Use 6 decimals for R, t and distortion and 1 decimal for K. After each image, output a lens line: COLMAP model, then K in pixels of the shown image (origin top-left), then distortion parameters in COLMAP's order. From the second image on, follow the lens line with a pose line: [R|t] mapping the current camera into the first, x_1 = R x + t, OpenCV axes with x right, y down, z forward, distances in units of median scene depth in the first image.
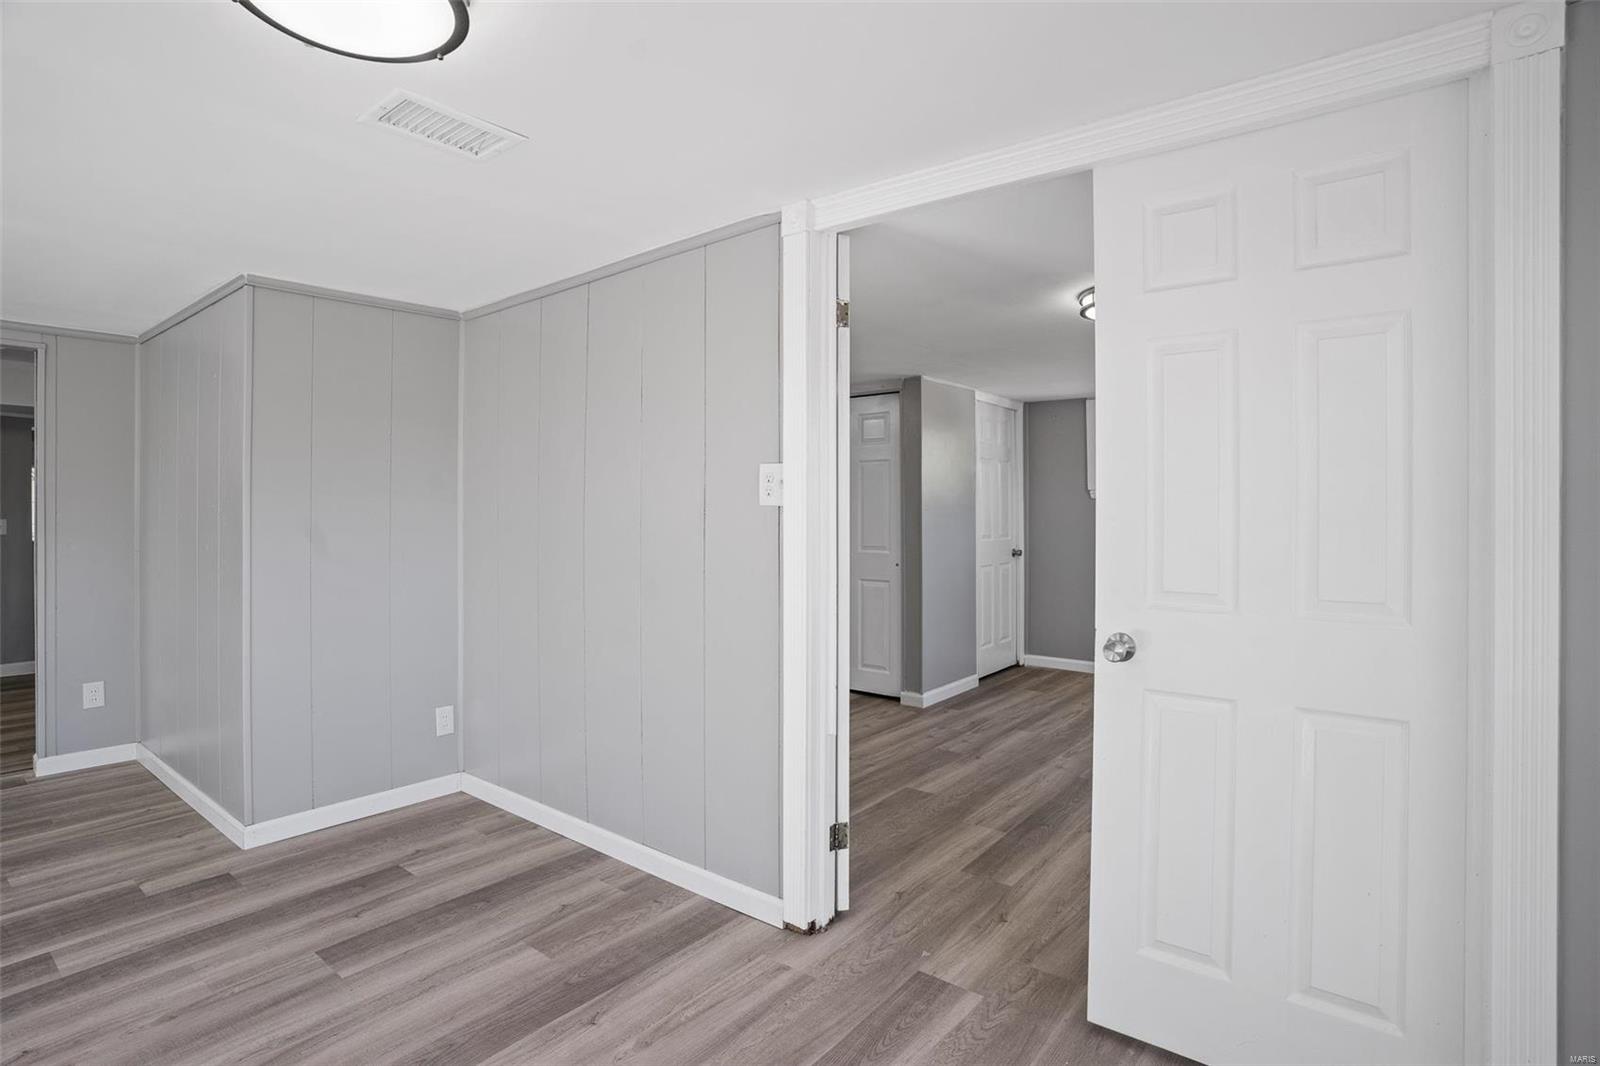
lens RADIAL K [[773.5, 0, 849.1], [0, 773.5, 505.6], [0, 0, 1]] dist [-0.002871, -0.000547]
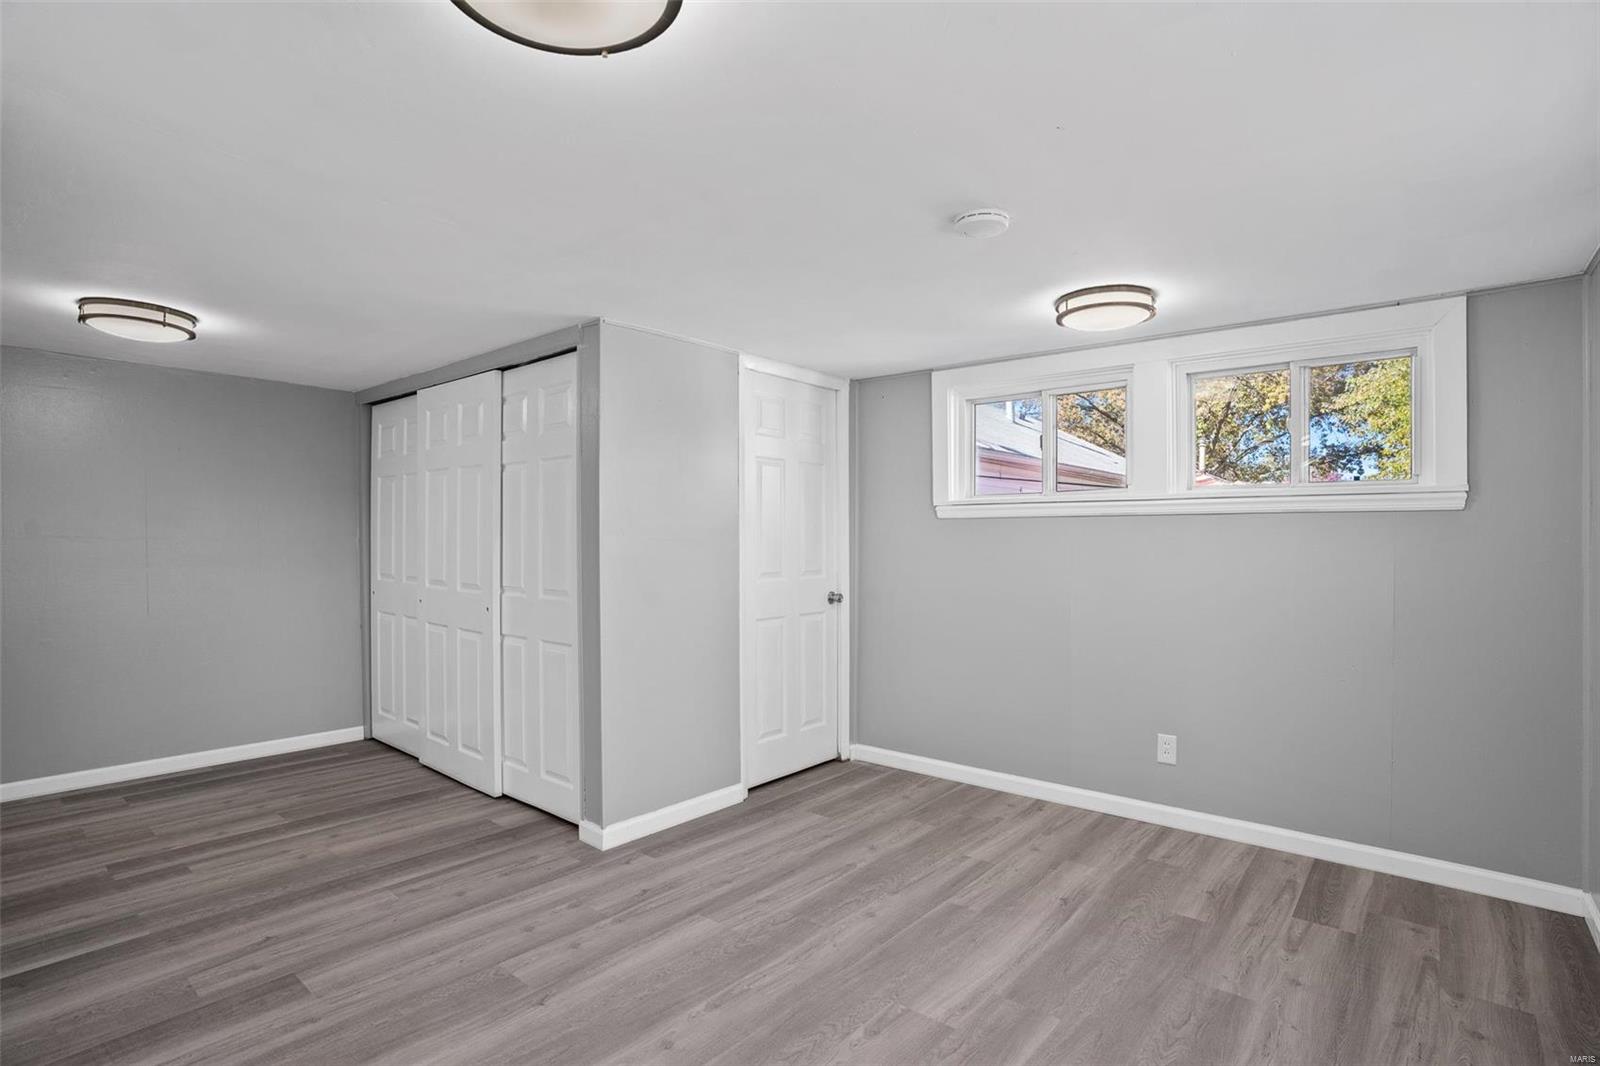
lens RADIAL K [[784.6, 0, 803.9], [0, 784.6, 528.8], [0, 0, 1]] dist [-0.075693, 0.034518]
pose [[0.998101, 0.001229, -0.061586, 0.289768], [-0.001645, 0.999976, -0.006707, 0.006337], [0.061576, 0.006795, 0.998079, 0.380359]]
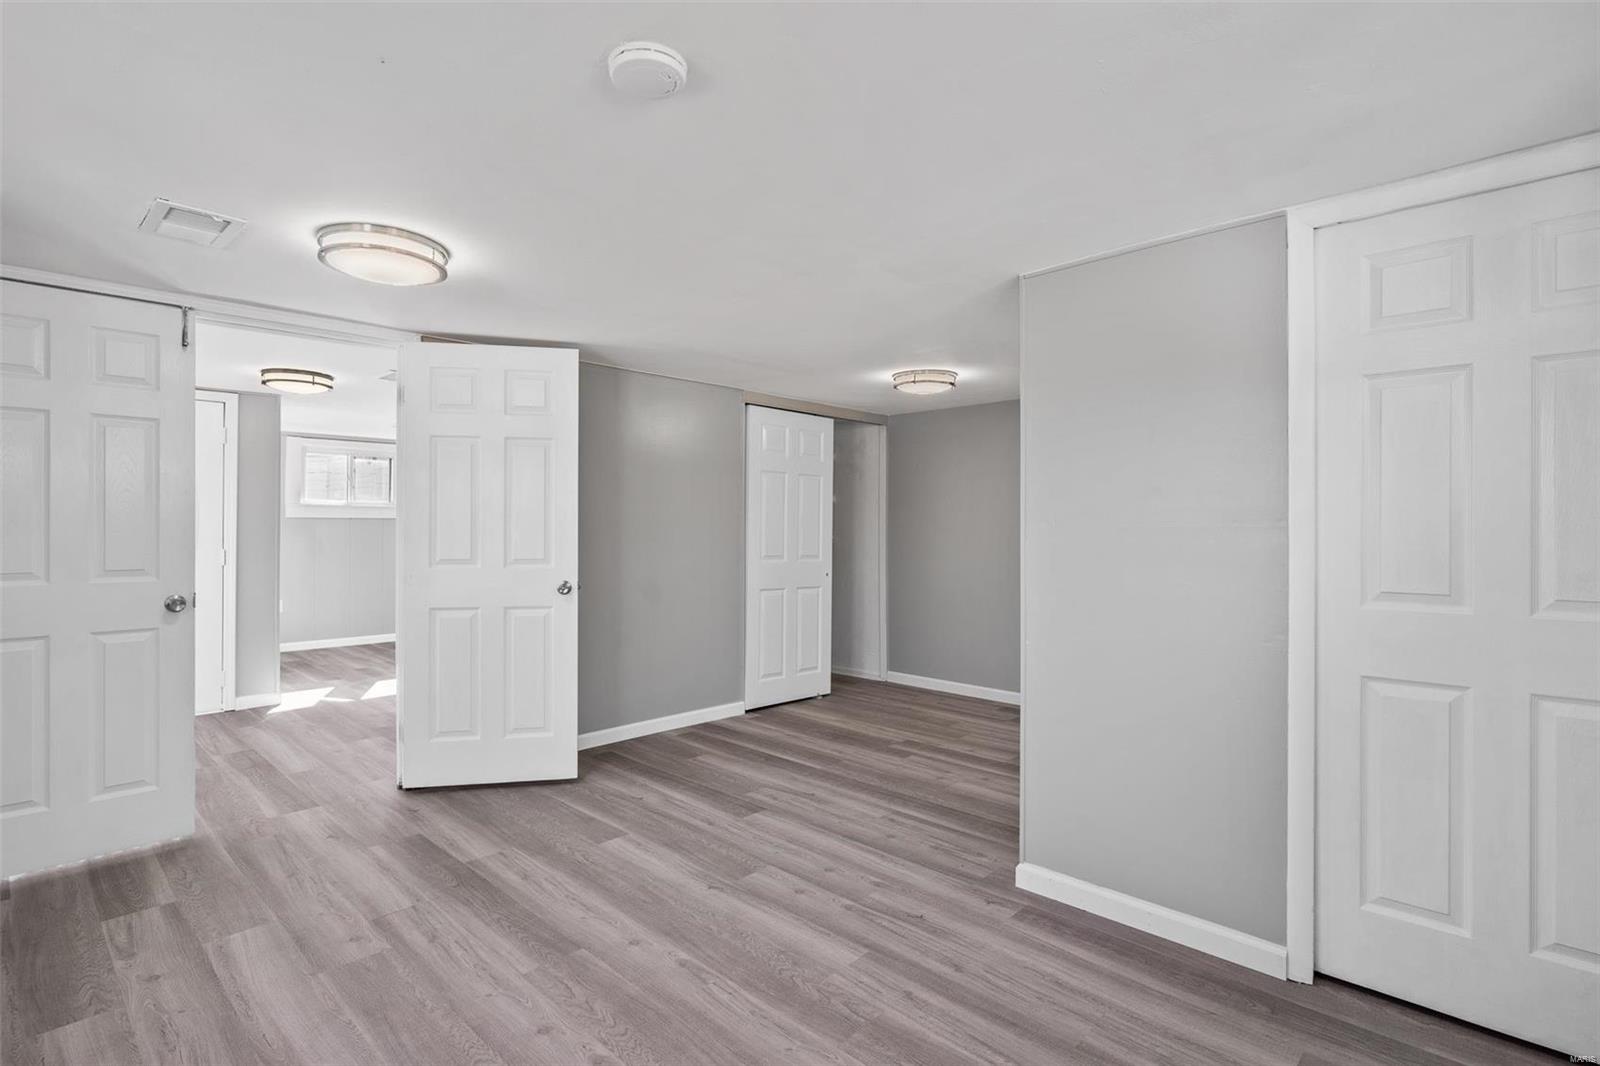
lens RADIAL K [[758.6, 0, 804.6], [0, 758.6, 531.4], [0, 0, 1]] dist [-0.007447, 0.001863]
pose [[-0.111274, 0.004254, -0.993781, 0.636288], [0.001709, 0.999990, 0.004090, 0.006160], [0.993788, -0.001243, -0.111280, 0.893692]]
